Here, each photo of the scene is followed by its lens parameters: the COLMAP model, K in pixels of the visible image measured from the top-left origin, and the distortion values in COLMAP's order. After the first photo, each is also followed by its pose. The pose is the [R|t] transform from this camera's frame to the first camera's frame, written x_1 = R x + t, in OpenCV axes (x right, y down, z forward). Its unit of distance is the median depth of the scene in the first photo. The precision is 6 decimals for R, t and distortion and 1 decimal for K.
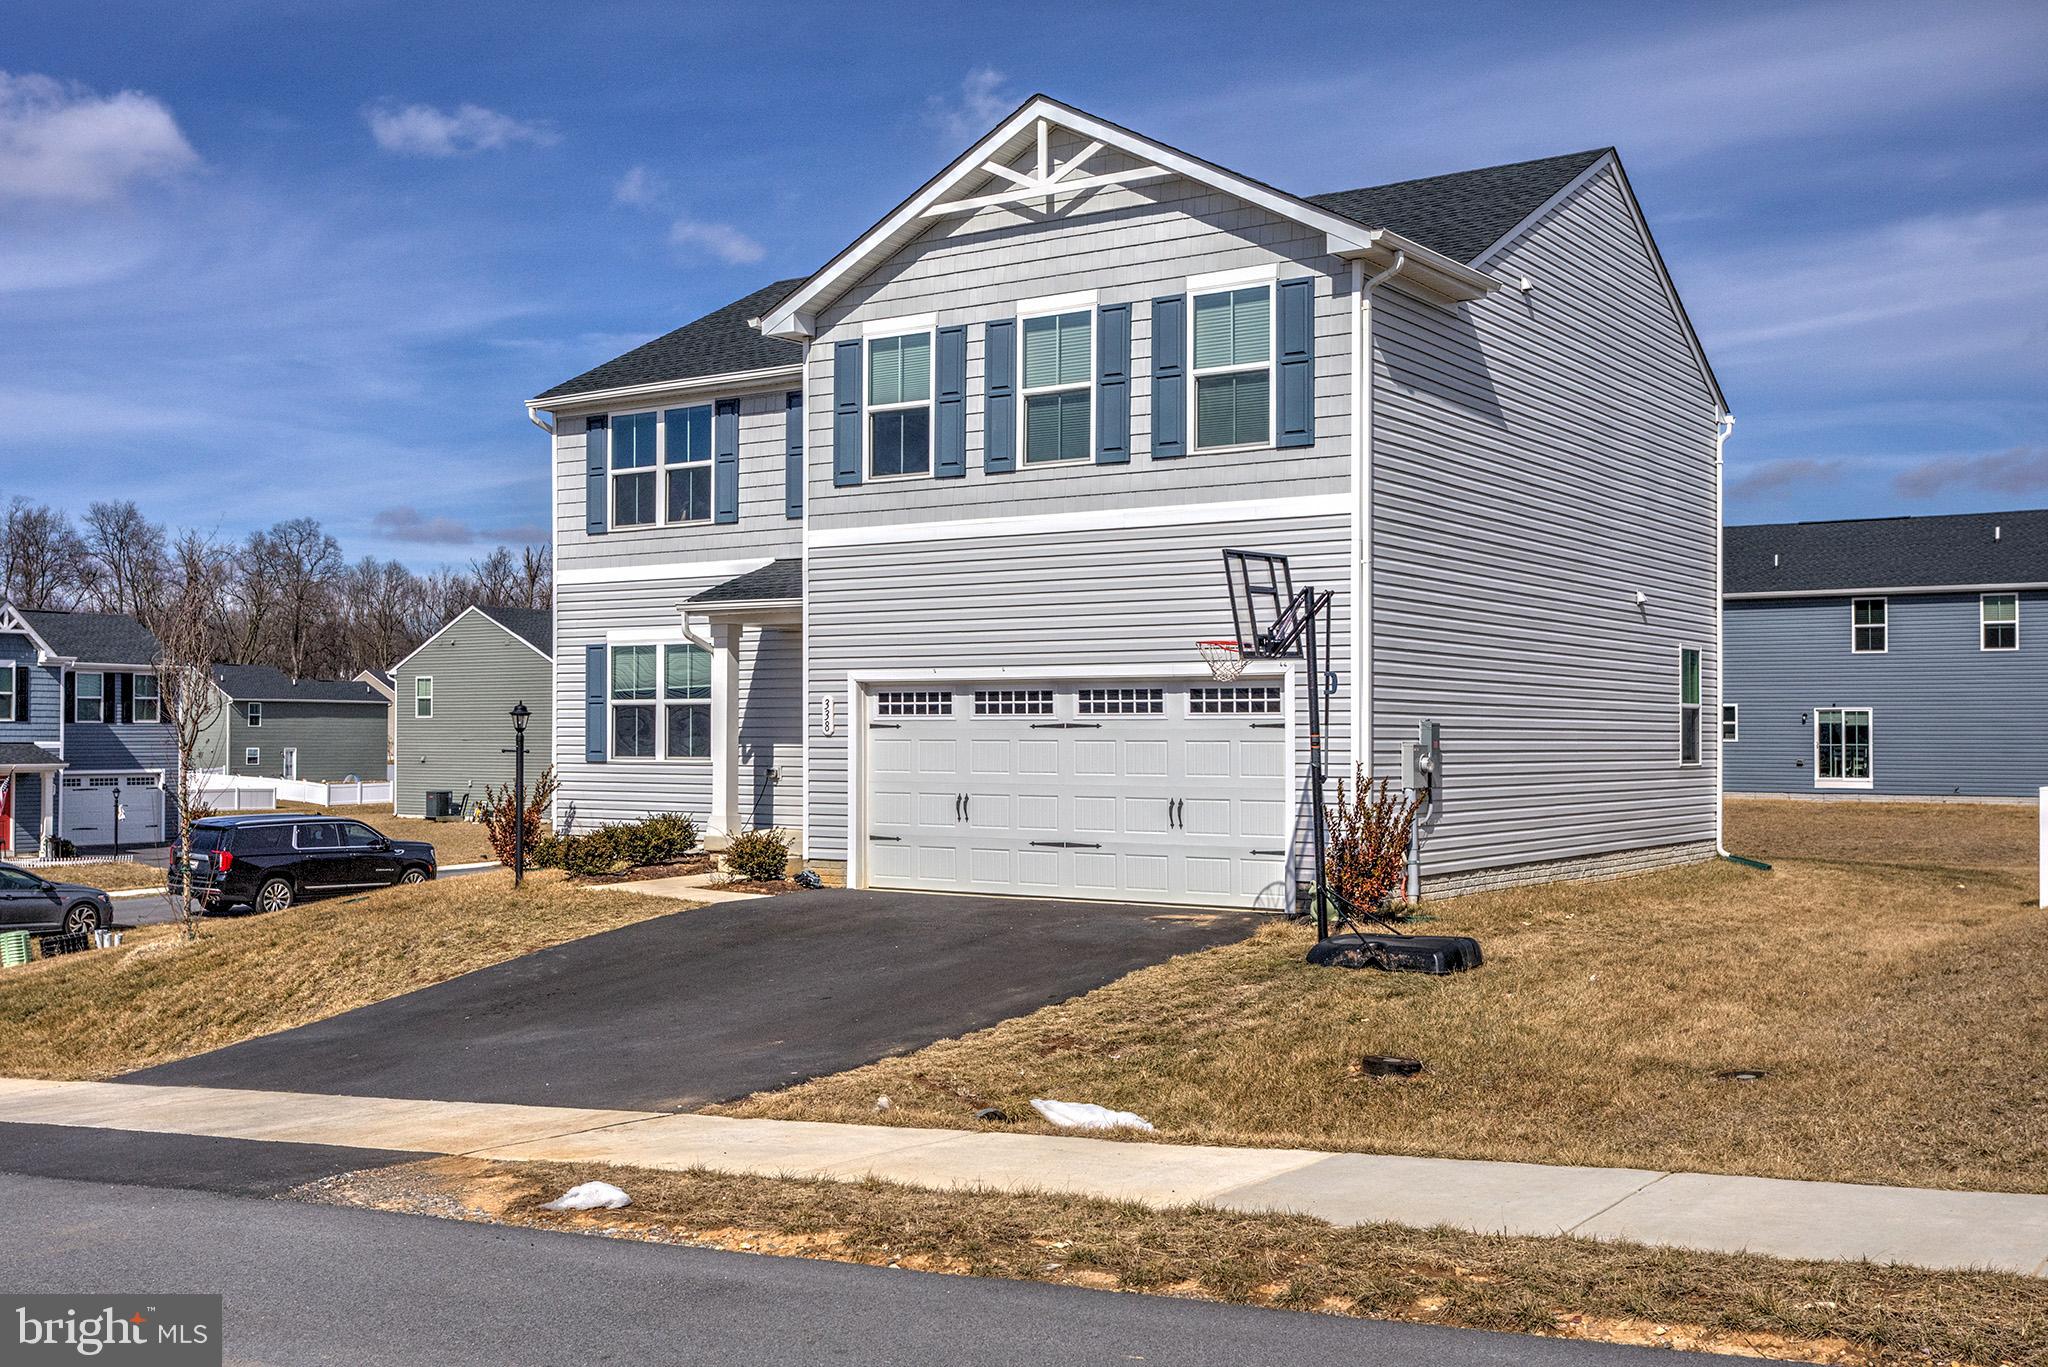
lens RADIAL K [[2065.7, 0, 1024.0], [0, 2065.7, 683.5], [0, 0, 1]] dist [0.006208, 0.001115]
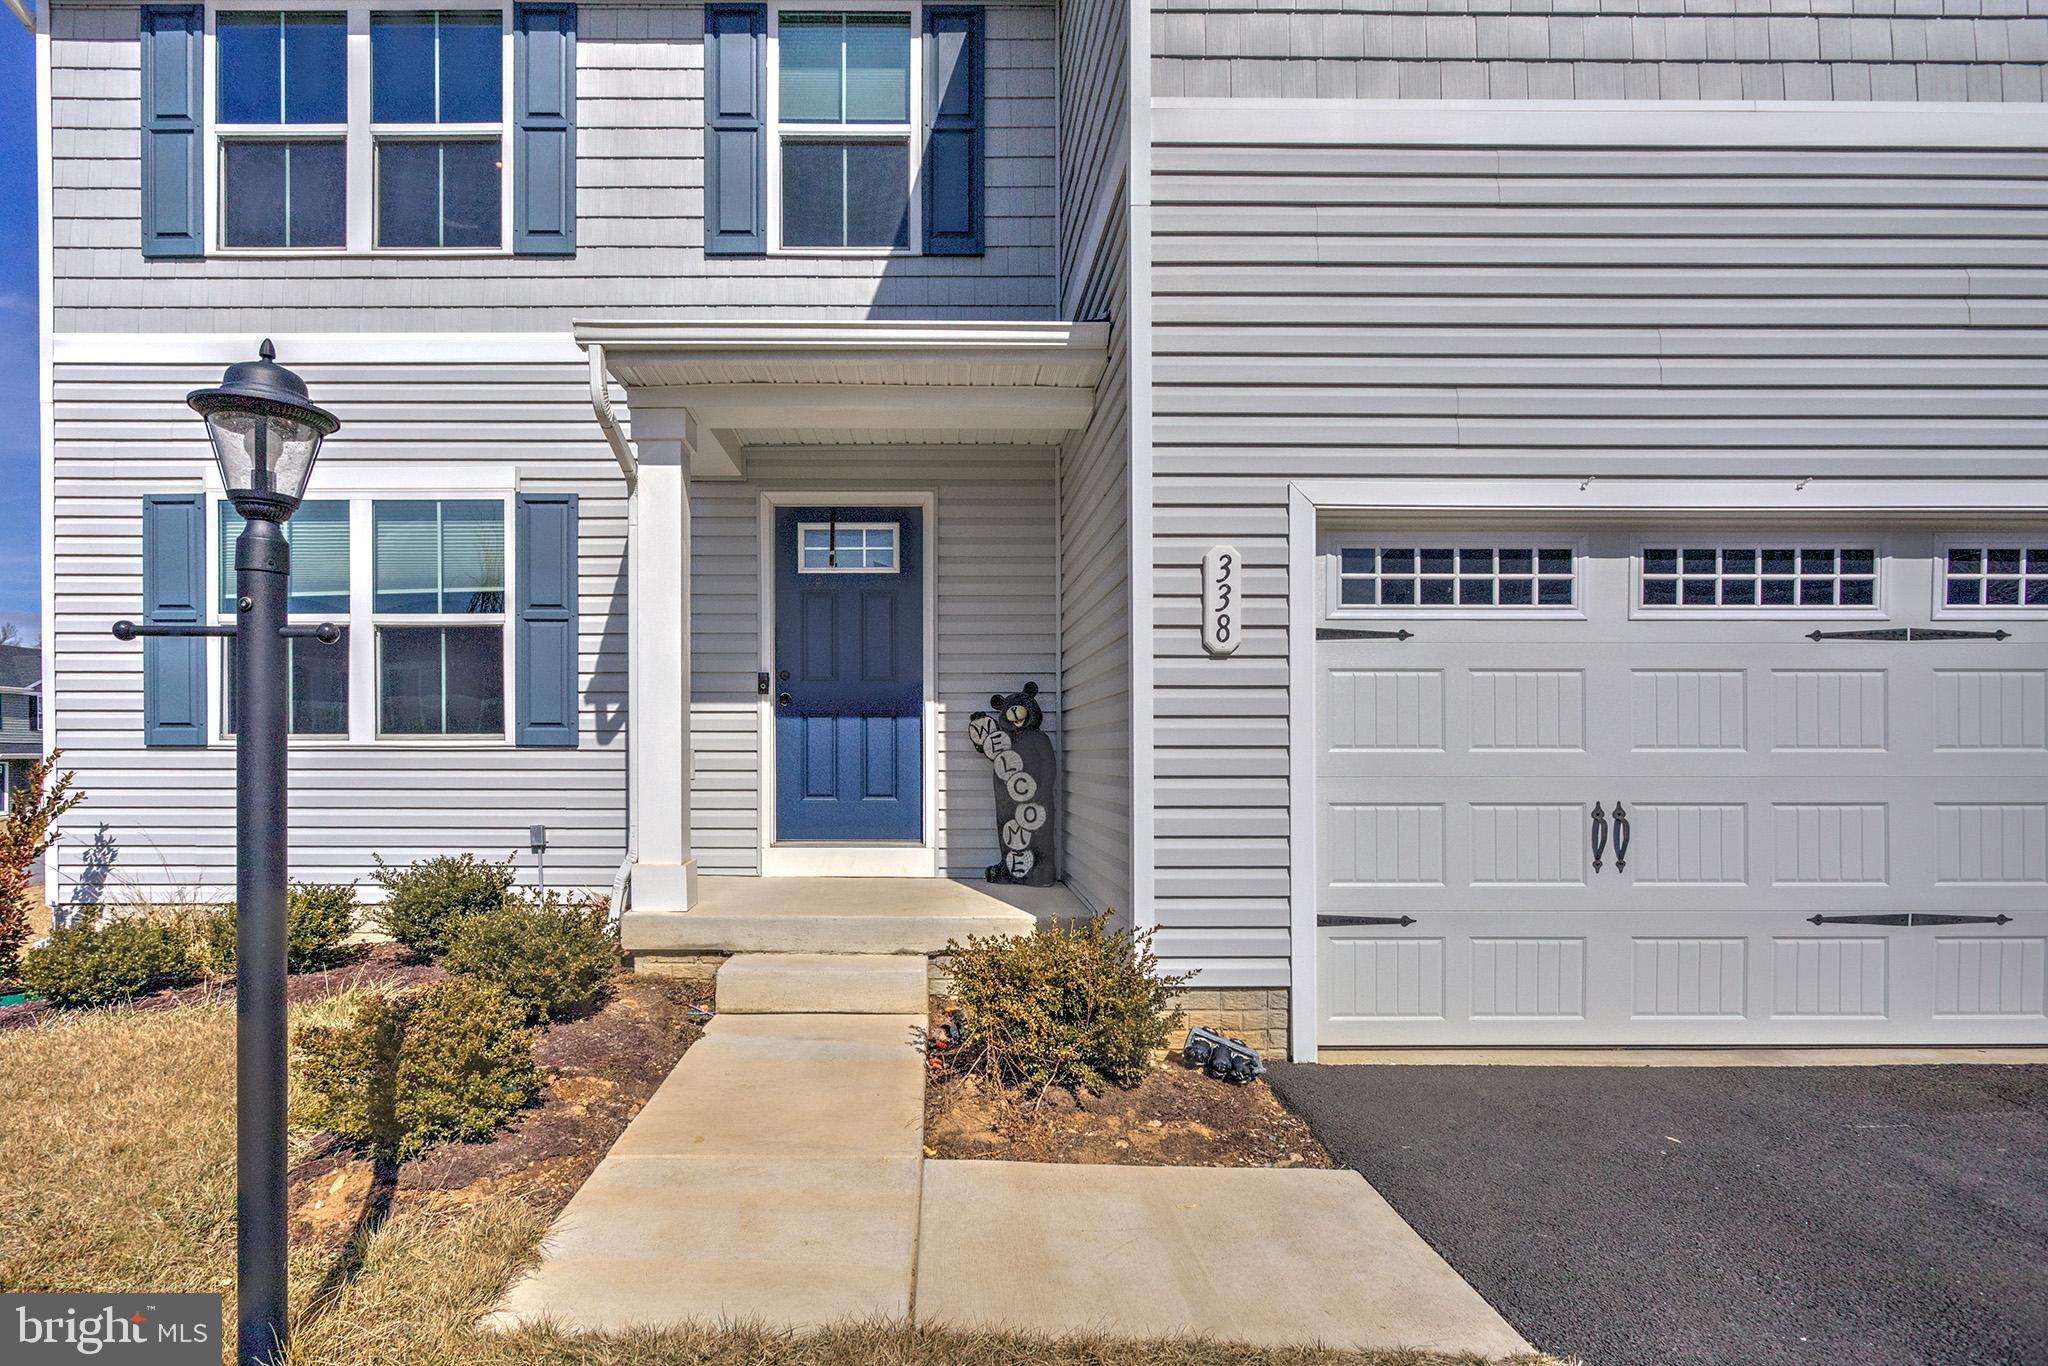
lens RADIAL K [[1094.8, 0, 1023.5], [0, 1094.8, 755.7], [0, 0, 1]] dist [-0.004856, -0.002903]
pose [[0.824252, -0.003716, 0.566211, -0.236809], [-0.012283, 0.999626, 0.024441, 0.039303], [-0.566090, -0.027100, 0.823898, 0.865109]]
